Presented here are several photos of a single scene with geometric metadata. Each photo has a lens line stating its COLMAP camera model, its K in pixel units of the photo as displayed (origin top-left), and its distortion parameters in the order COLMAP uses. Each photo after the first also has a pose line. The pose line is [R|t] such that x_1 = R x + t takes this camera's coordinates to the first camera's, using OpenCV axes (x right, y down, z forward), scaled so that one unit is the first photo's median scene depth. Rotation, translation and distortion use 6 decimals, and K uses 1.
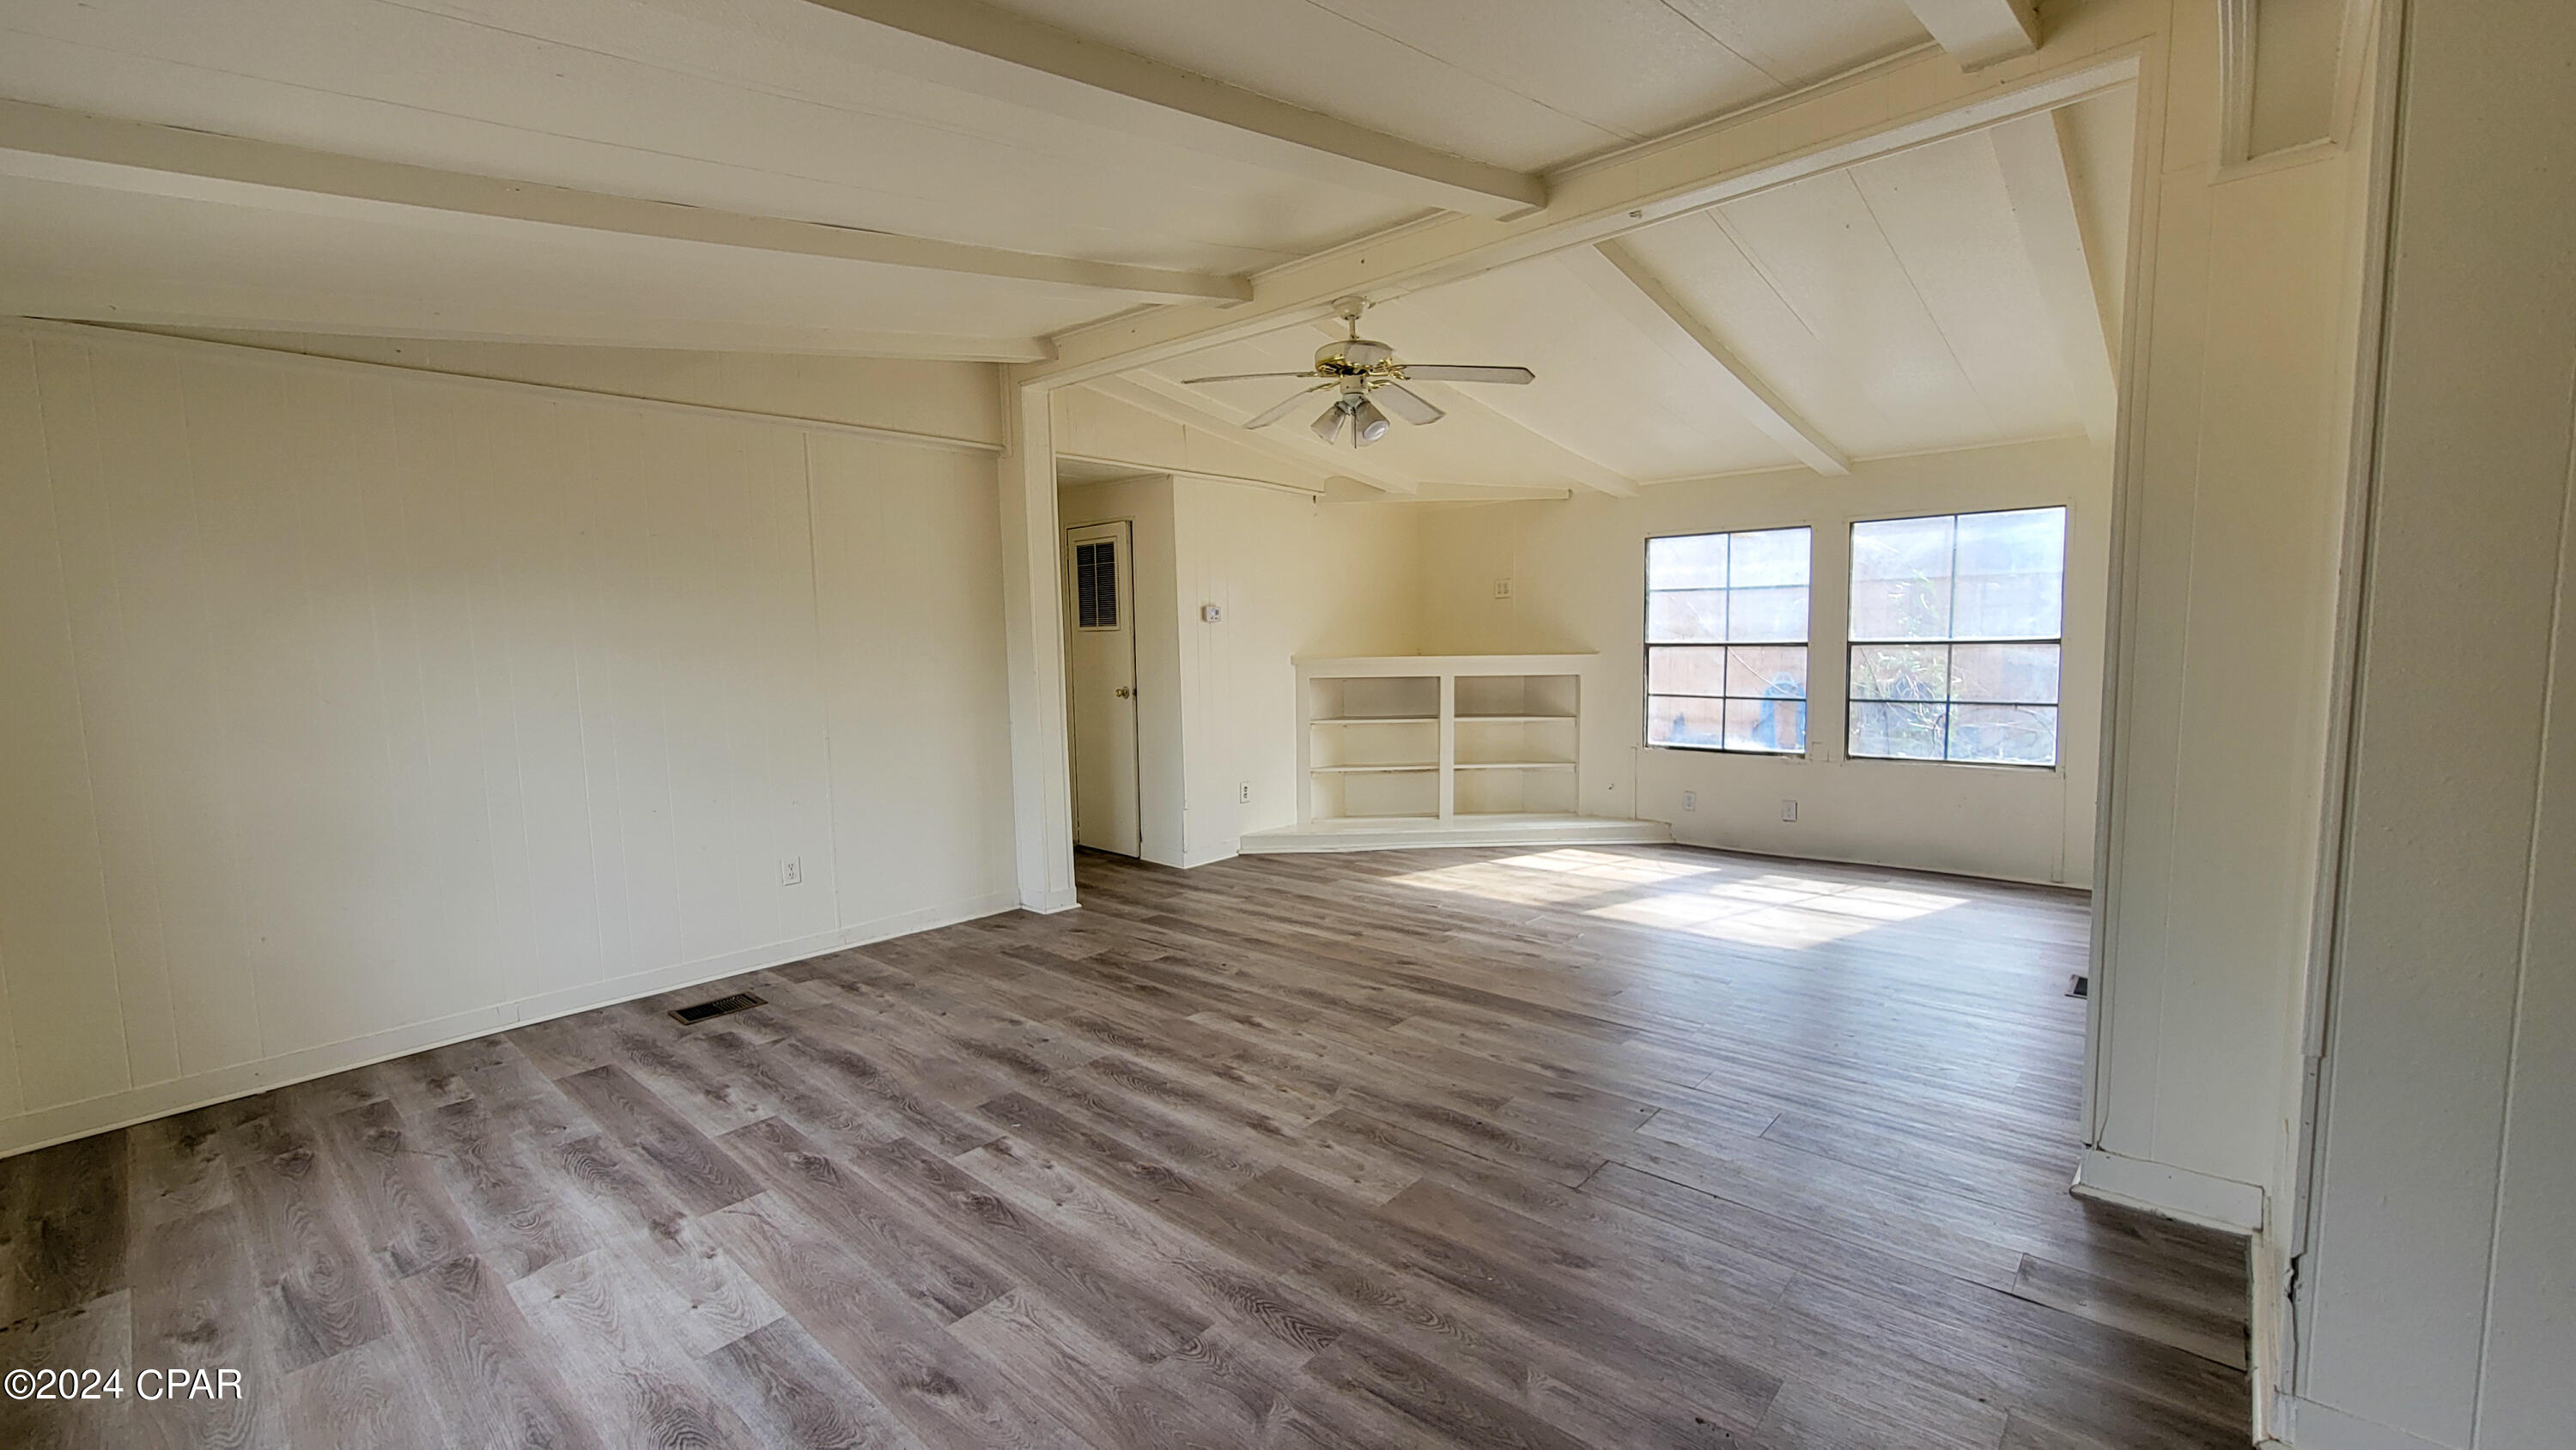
lens RADIAL K [[1049.1, 0, 1279.1], [0, 1049.1, 730.9], [0, 0, 1]] dist [-0.003707, 0.001302]
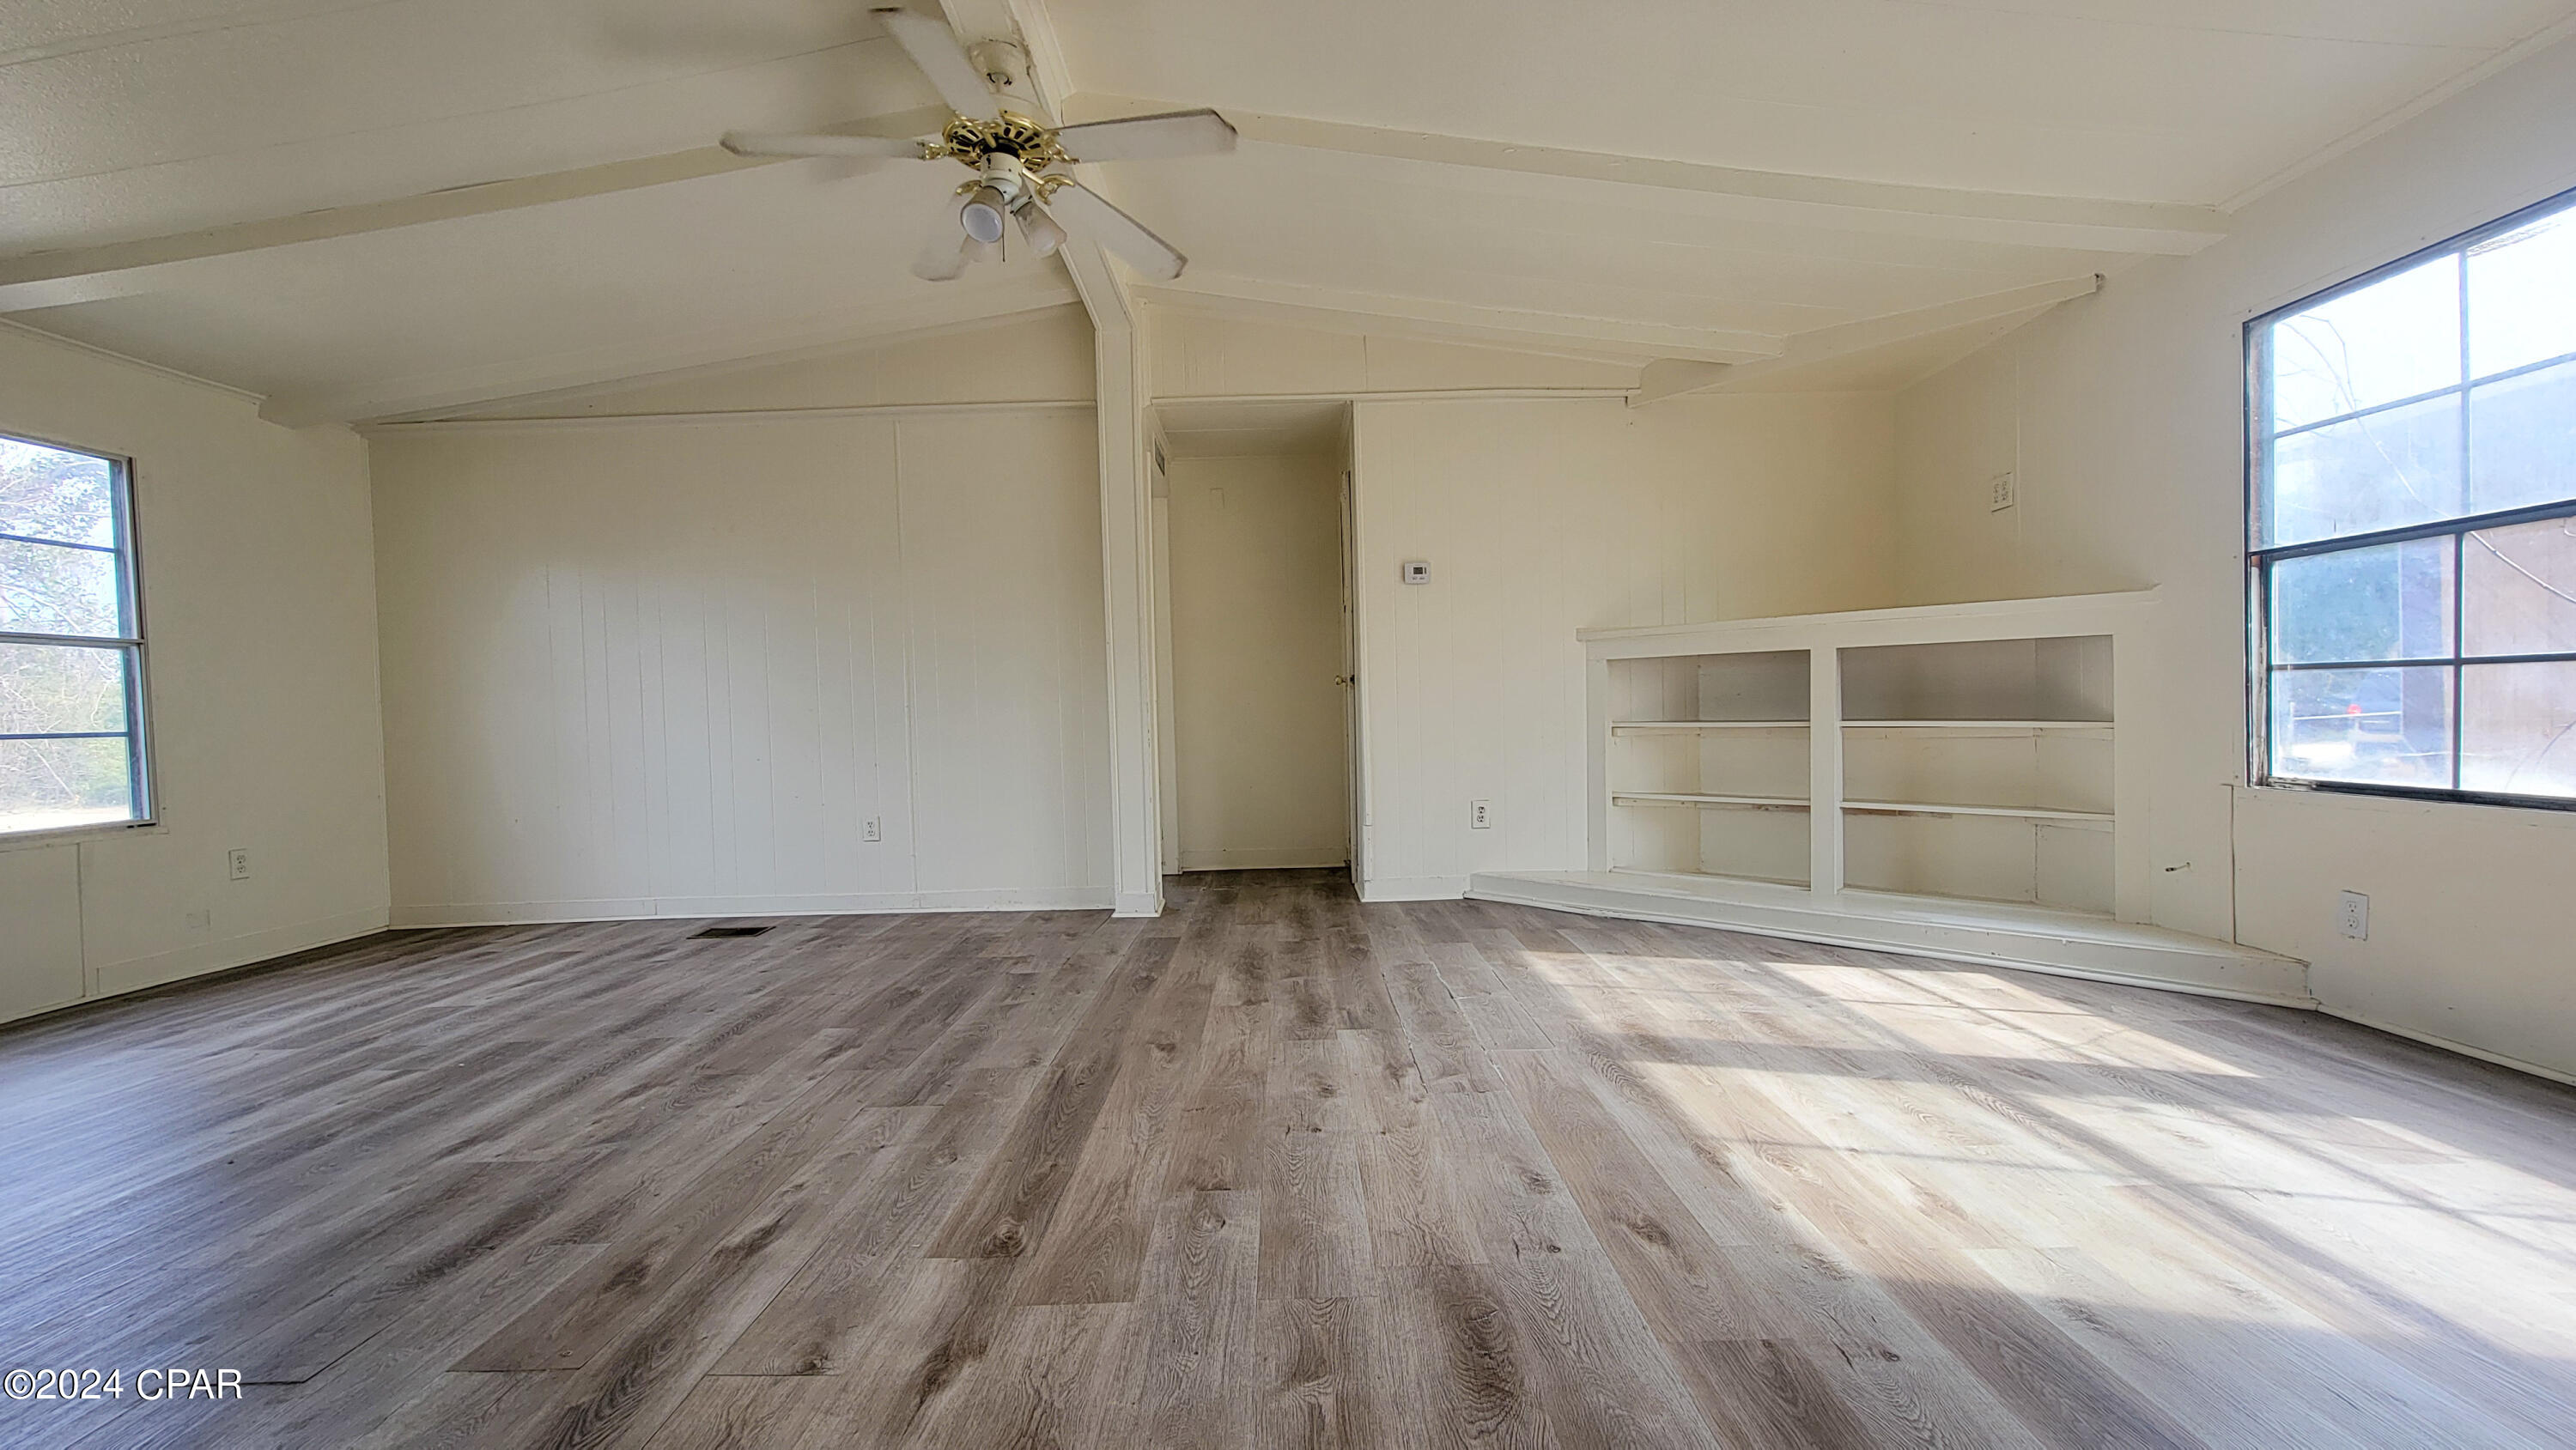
lens RADIAL K [[1049.1, 0, 1286.3], [0, 1049.1, 728.5], [0, 0, 1]] dist [-0.003707, 0.001302]
pose [[0.665374, 0.011307, -0.746425, 0.552364], [-0.053488, 0.998037, -0.032561, 0.039246], [0.744592, 0.061590, 0.664673, 0.535484]]
